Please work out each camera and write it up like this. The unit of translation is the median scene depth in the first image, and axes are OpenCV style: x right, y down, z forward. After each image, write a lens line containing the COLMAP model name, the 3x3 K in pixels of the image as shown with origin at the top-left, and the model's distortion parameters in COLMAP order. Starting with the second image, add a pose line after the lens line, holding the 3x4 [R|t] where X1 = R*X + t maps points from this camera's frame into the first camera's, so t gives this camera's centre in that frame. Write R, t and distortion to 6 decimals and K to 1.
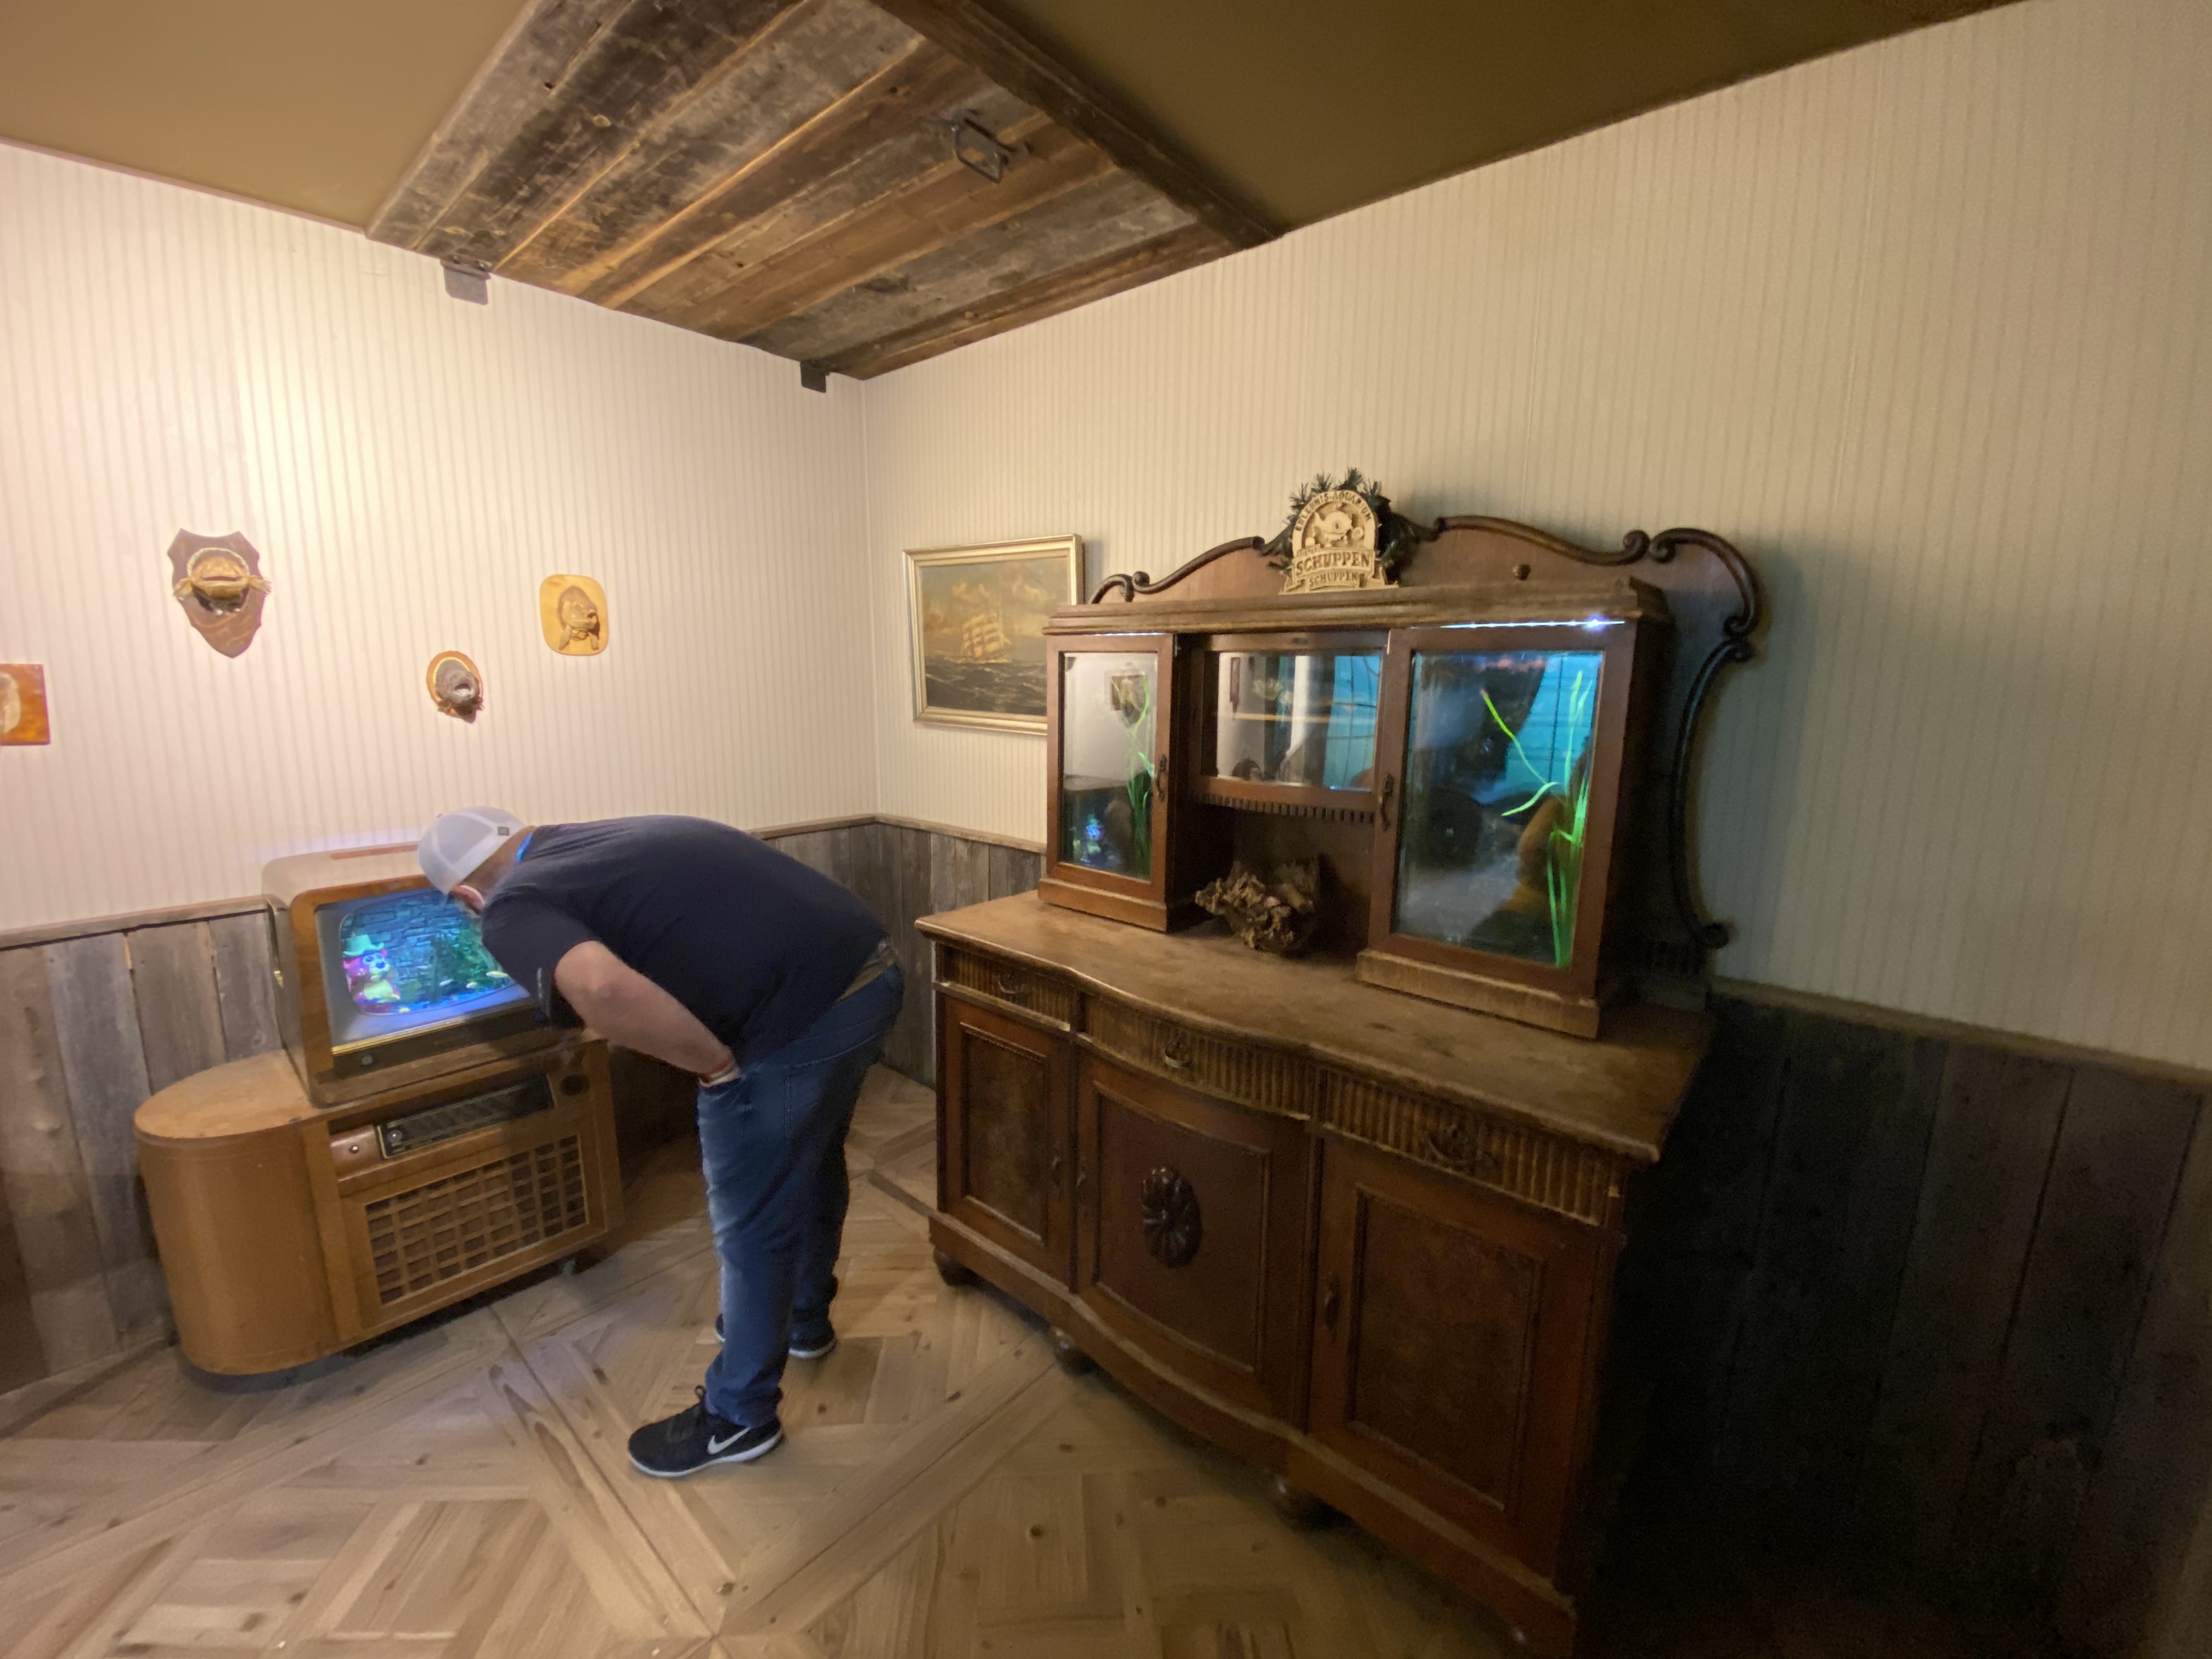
lens RADIAL K [[883.6, 0, 1106.0], [0, 883.6, 829.5], [0, 0, 1]] dist [0.000302, -0.011936]
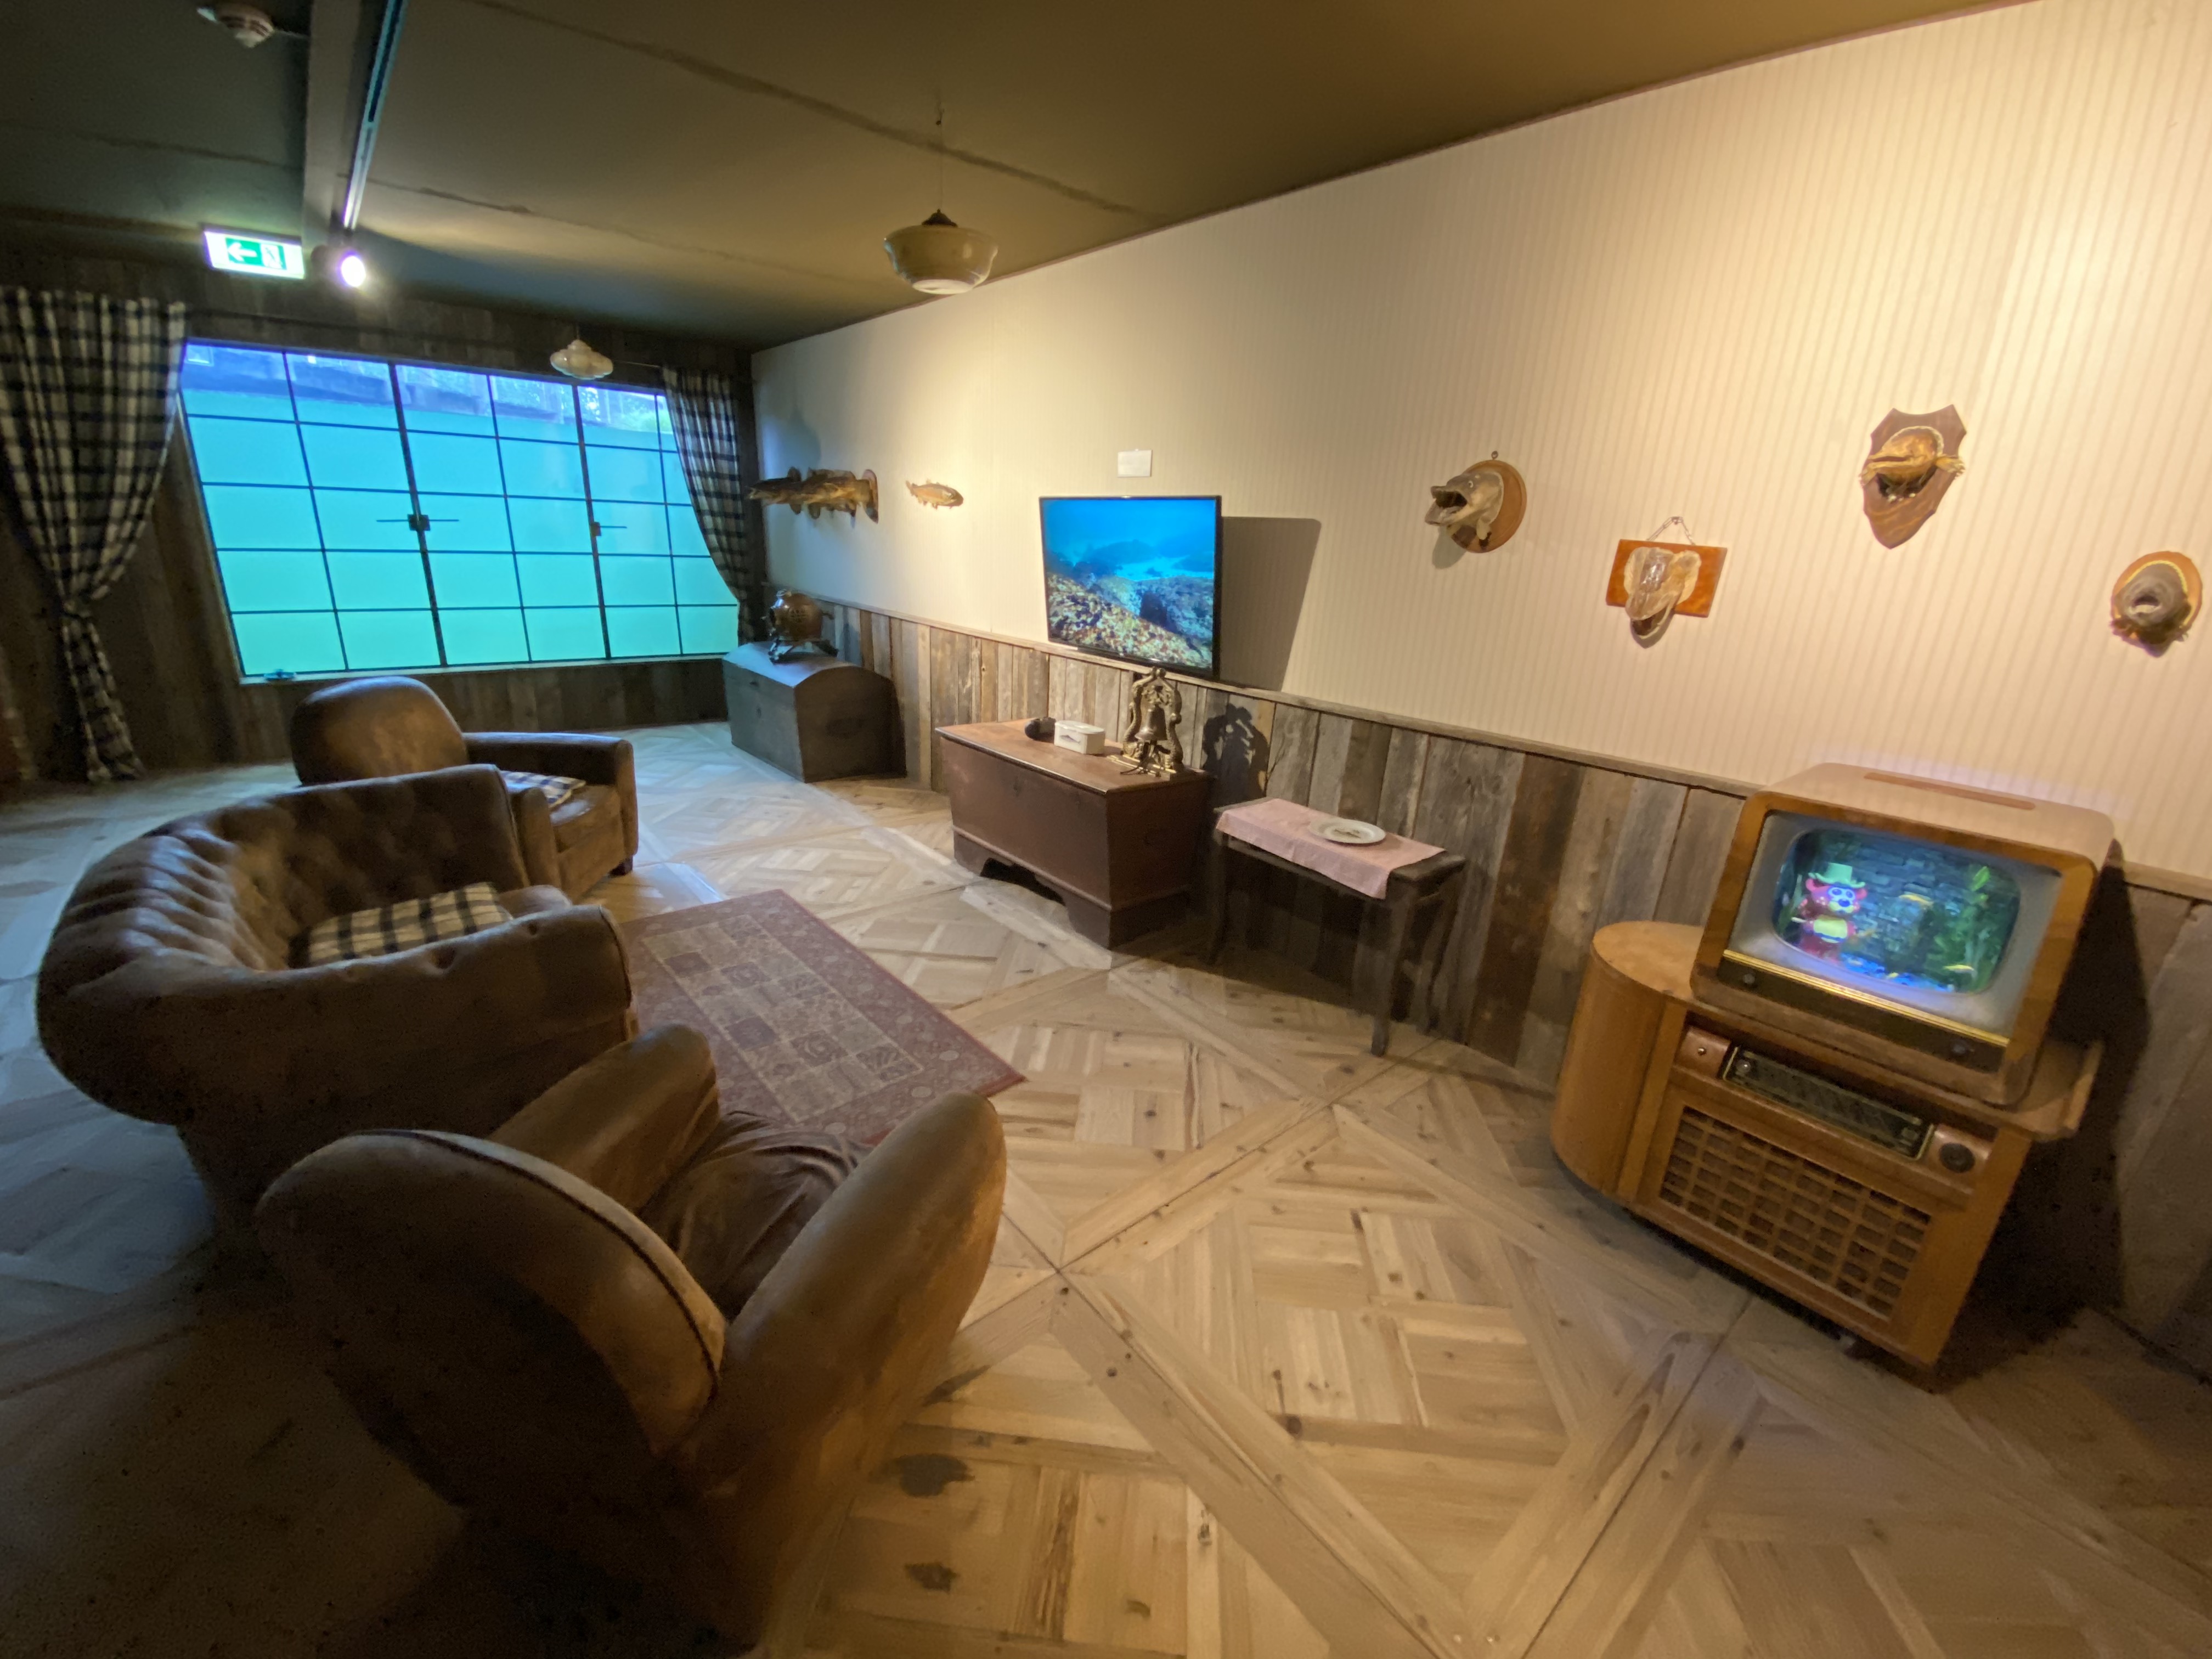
lens RADIAL K [[883.6, 0, 1106.0], [0, 883.6, 829.5], [0, 0, 1]] dist [0.000302, -0.011936]
pose [[-0.156287, 0.296407, -0.942187, 0.114395], [-0.220600, 0.919338, 0.325811, -0.042205], [0.962762, 0.258767, -0.078294, 0.363363]]
